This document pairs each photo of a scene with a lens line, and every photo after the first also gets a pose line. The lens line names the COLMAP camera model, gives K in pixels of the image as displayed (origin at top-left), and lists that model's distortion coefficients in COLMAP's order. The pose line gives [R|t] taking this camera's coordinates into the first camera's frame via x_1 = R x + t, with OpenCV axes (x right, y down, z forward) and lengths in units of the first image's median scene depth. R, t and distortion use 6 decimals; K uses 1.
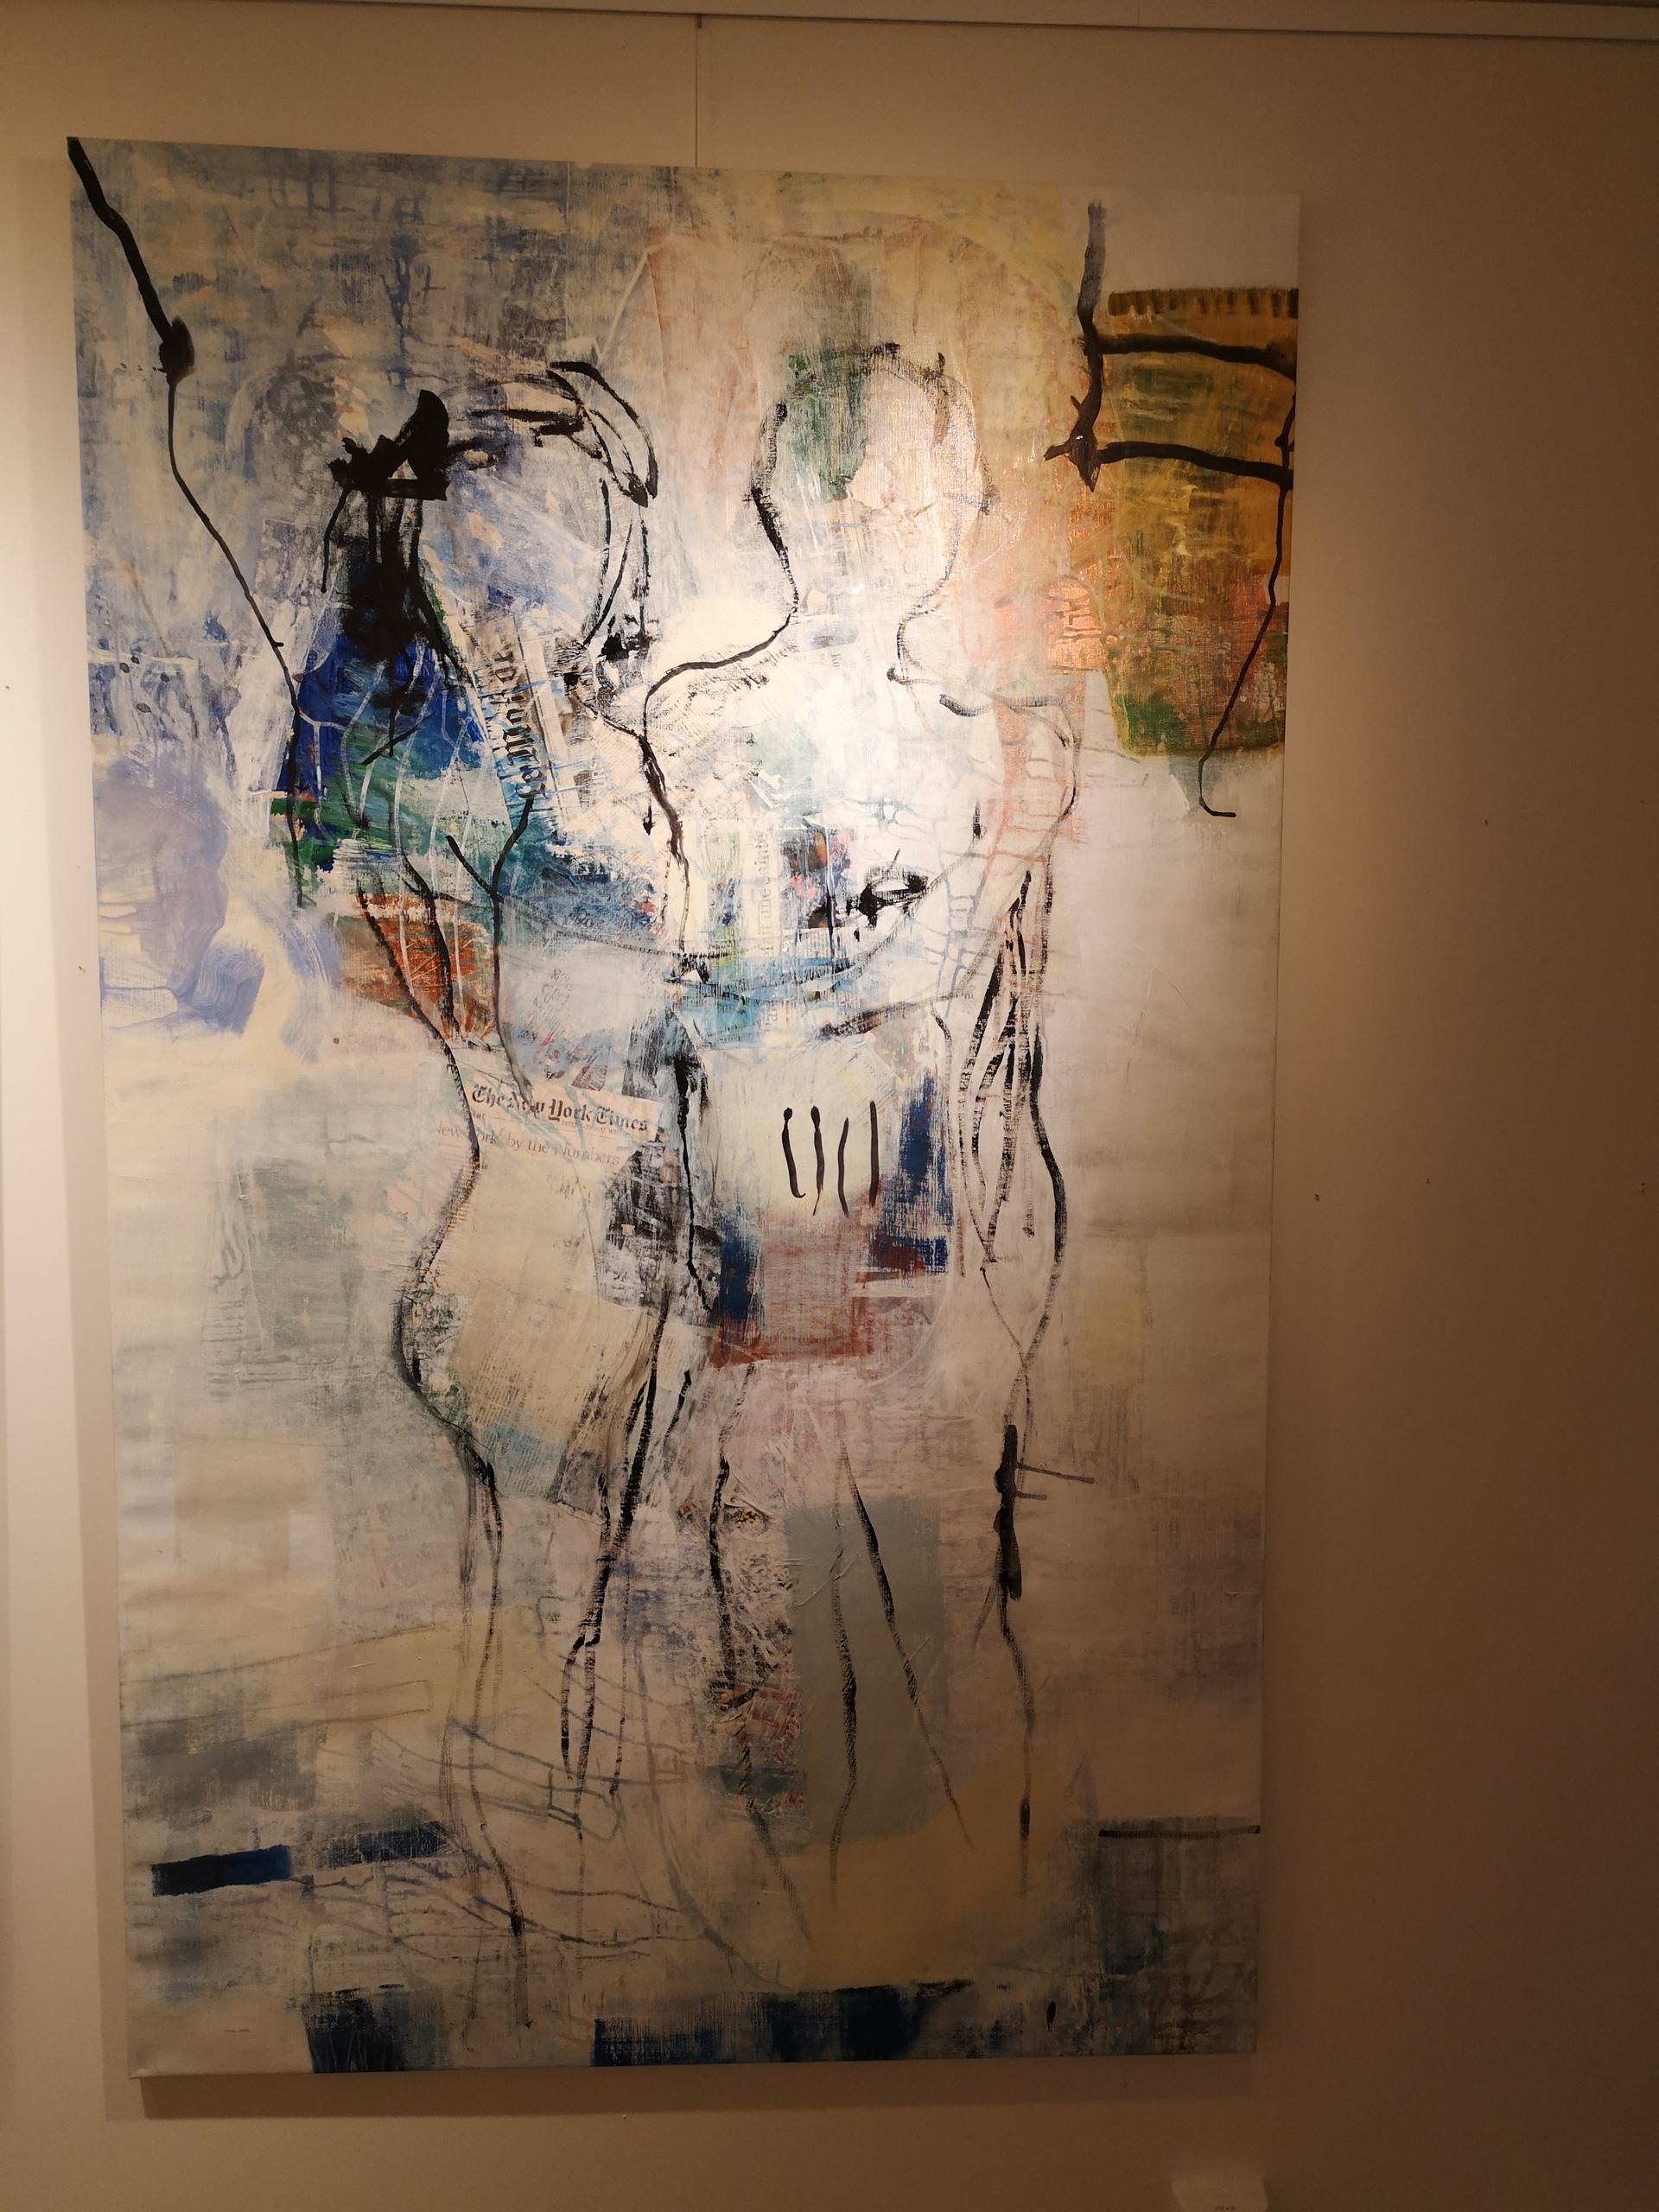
lens RADIAL K [[1728.1, 0, 837.3], [0, 1728.1, 1109.7], [0, 0, 1]] dist [0.066930, -0.085382]
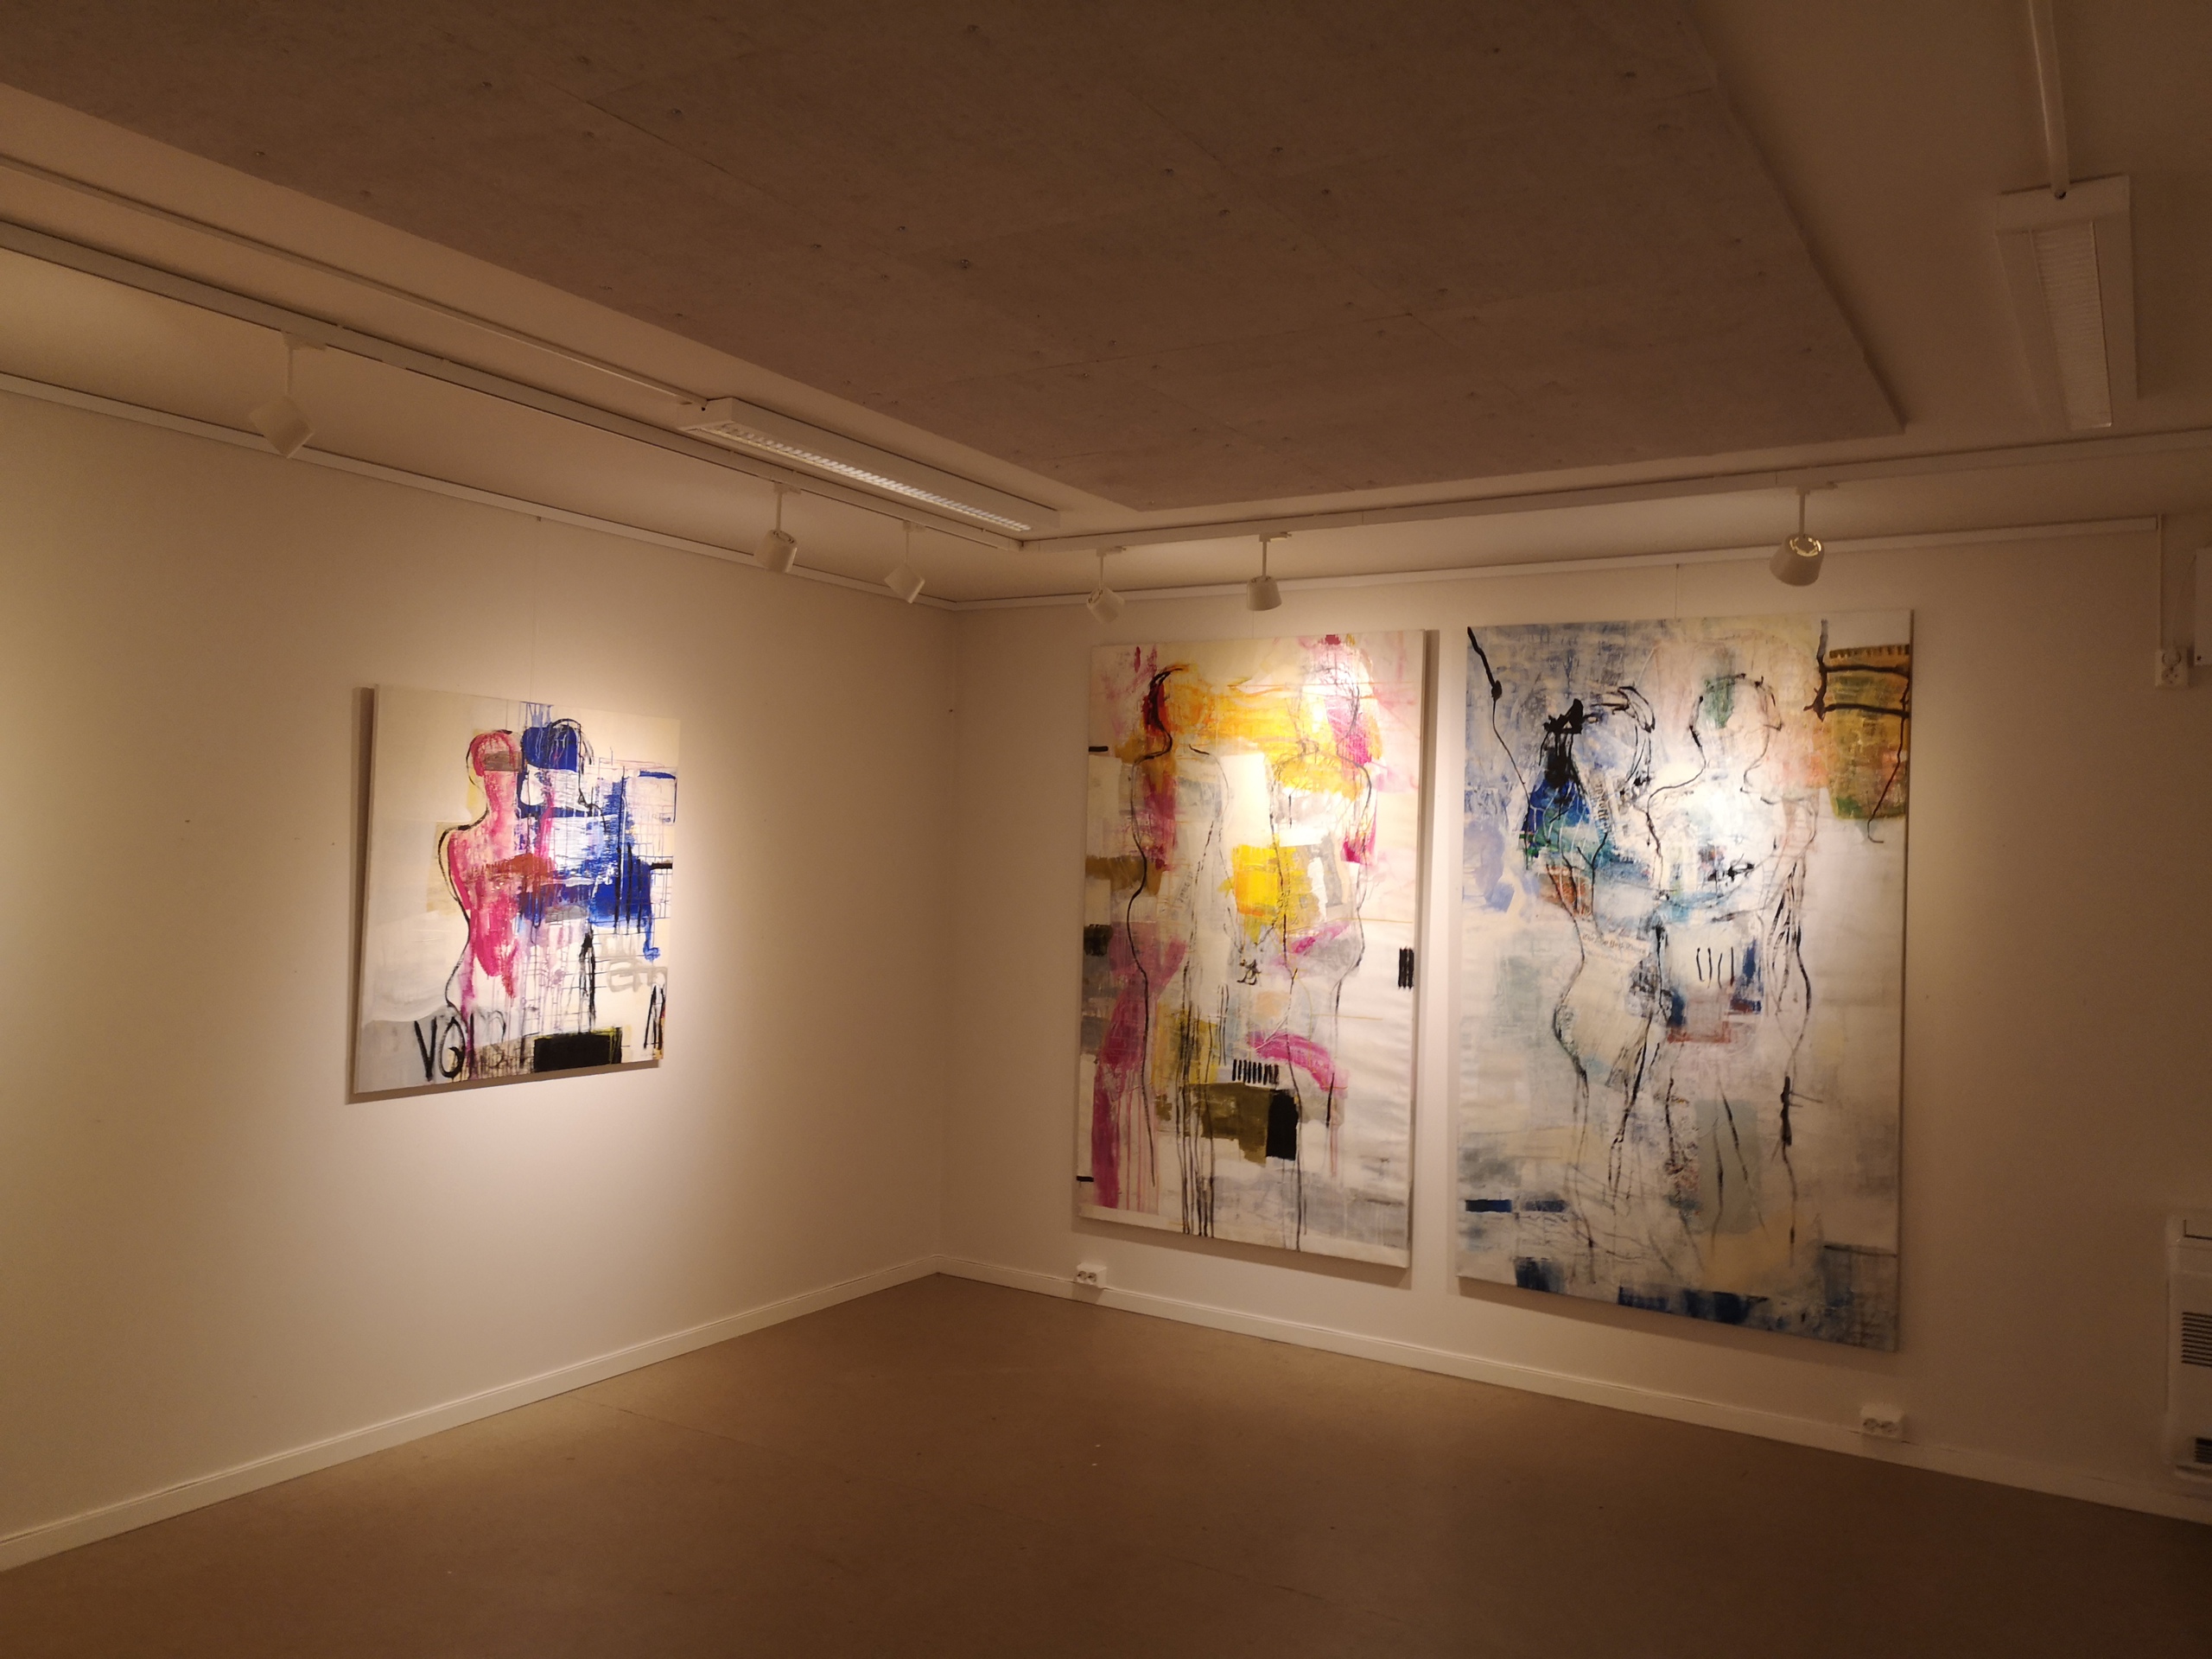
lens RADIAL K [[1728.1, 0, 1101.2], [0, 1728.1, 825.1], [0, 0, 1]] dist [0.066930, -0.085382]
pose [[0.819315, 0.008643, -0.573279, 0.766880], [-0.067218, 0.994439, -0.081074, 0.092057], [0.569390, 0.104960, 0.815339, -1.774396]]
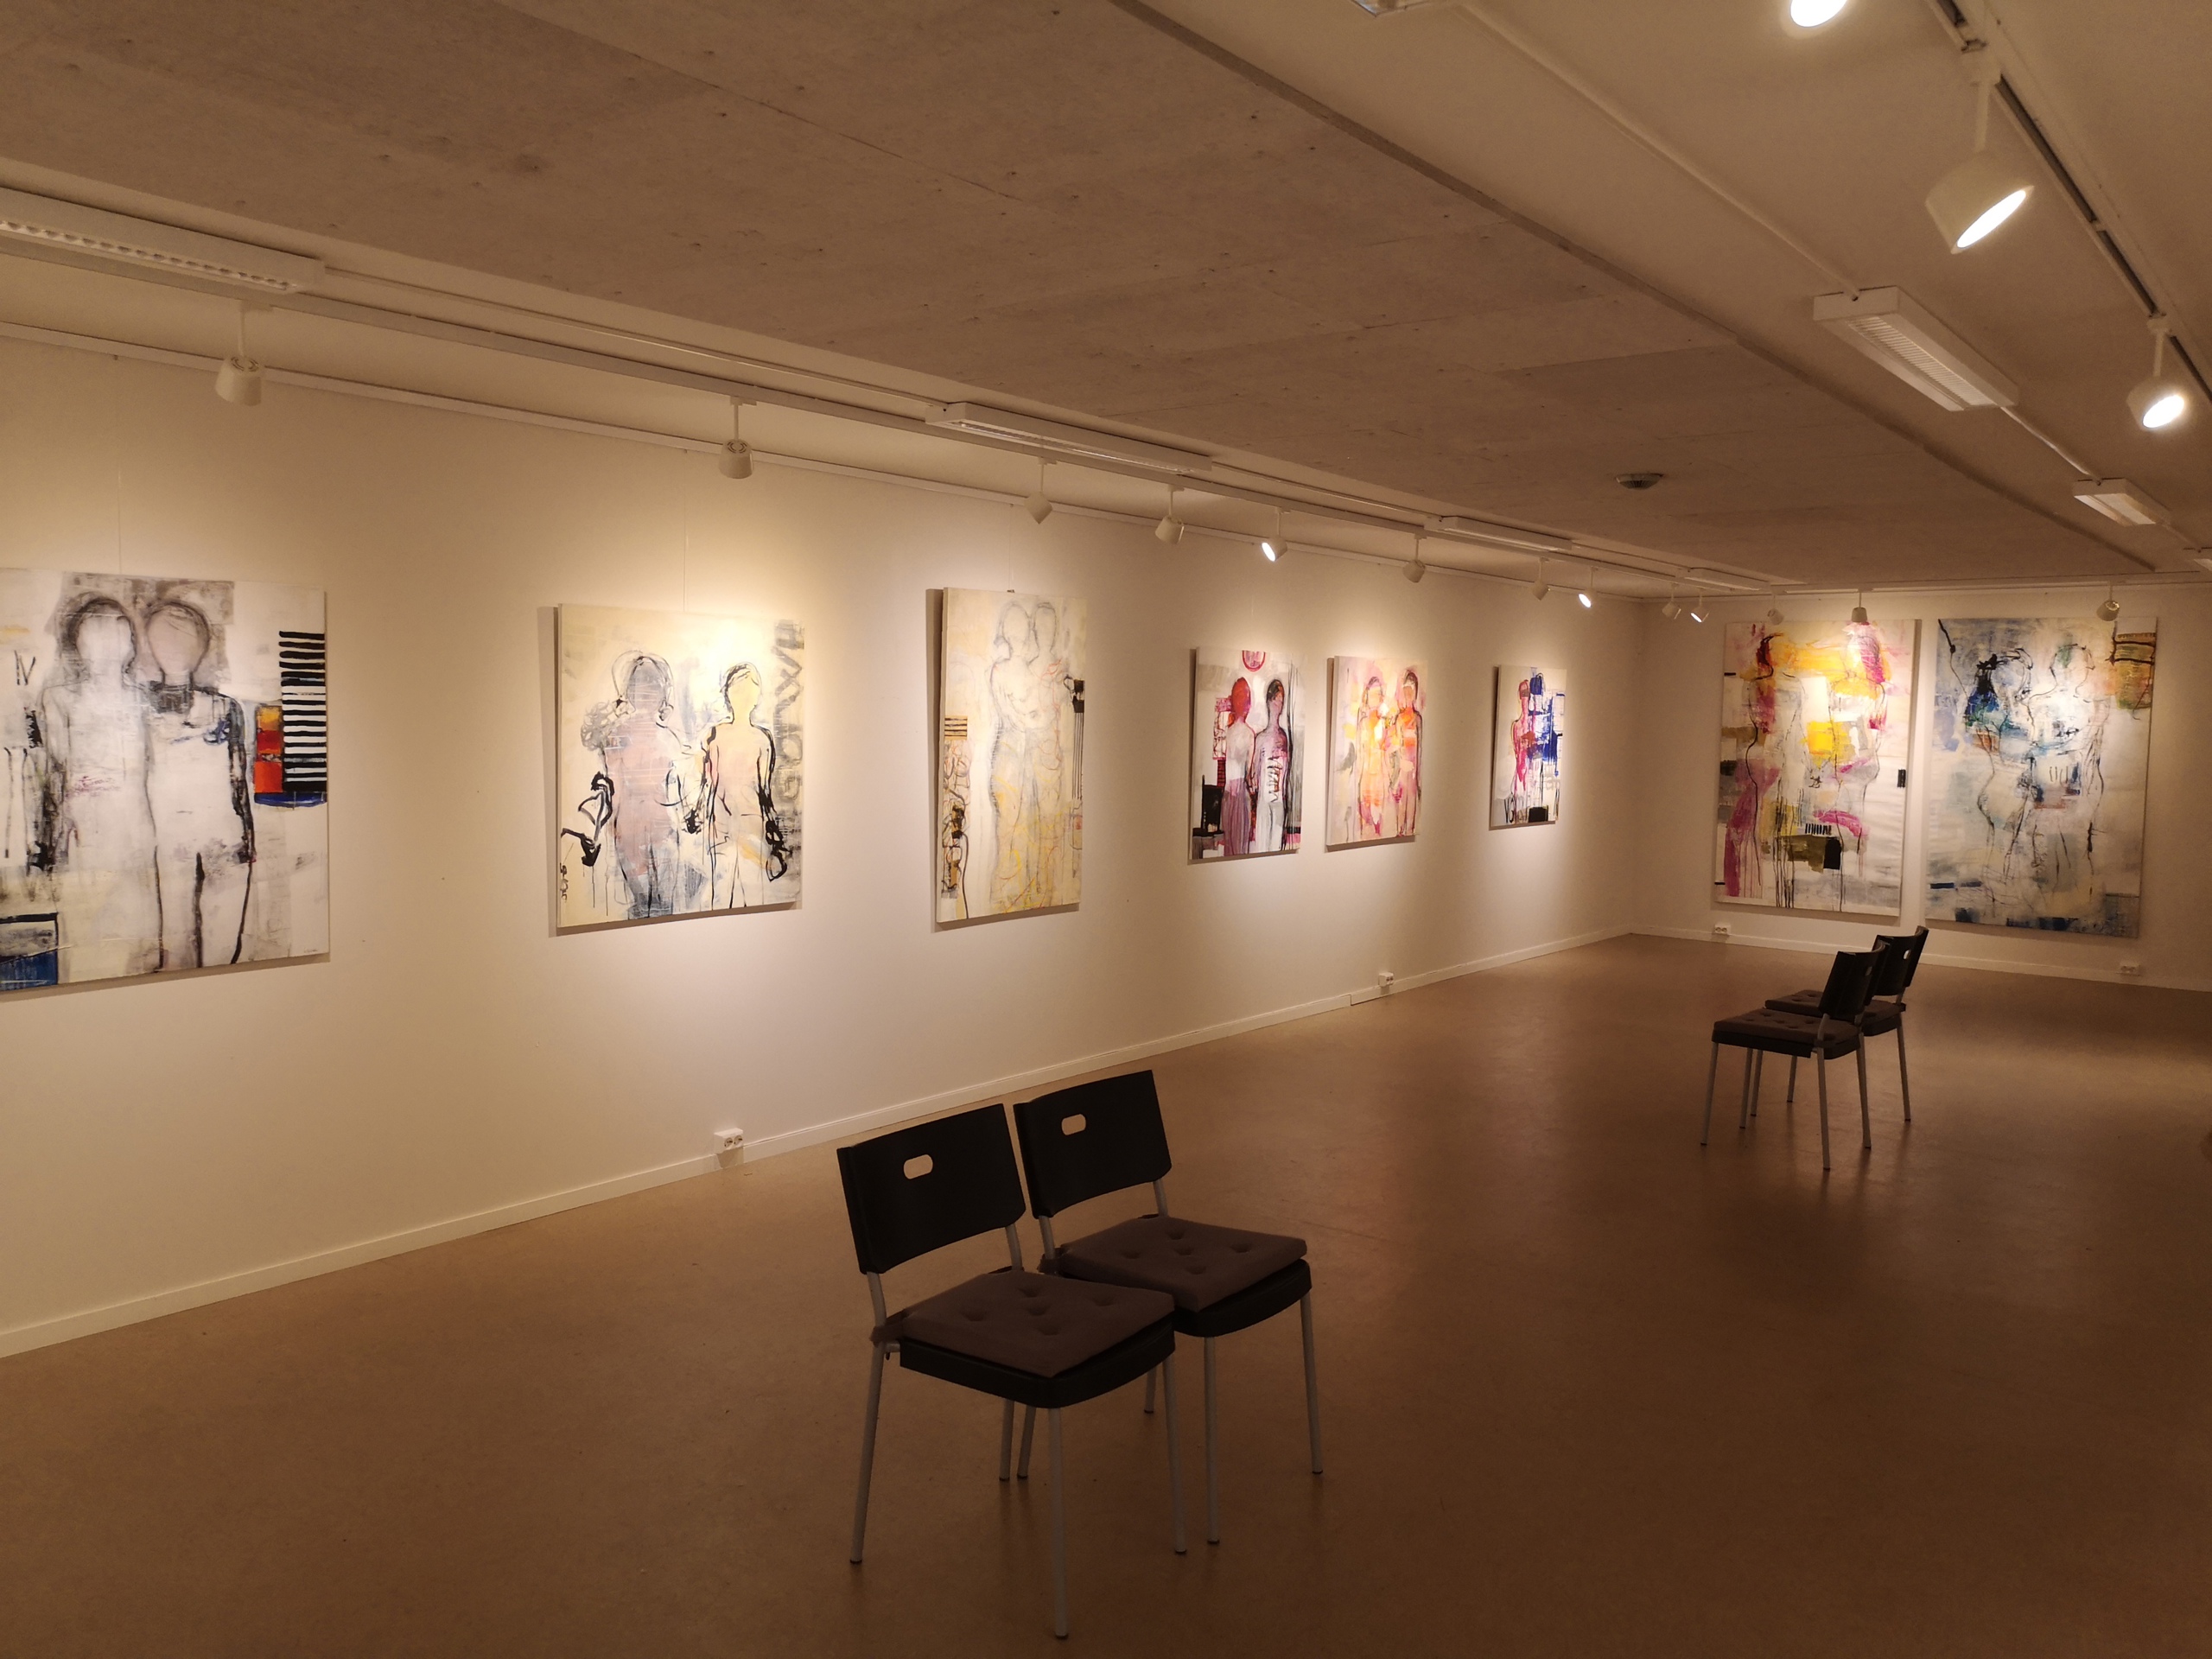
lens RADIAL K [[1728.1, 0, 1101.2], [0, 1728.1, 825.1], [0, 0, 1]] dist [0.066930, -0.085382]
pose [[0.754322, 0.054603, -0.654230, 1.486799], [-0.062194, 0.997997, 0.011585, 0.340727], [0.653553, 0.031950, 0.756206, -5.821271]]
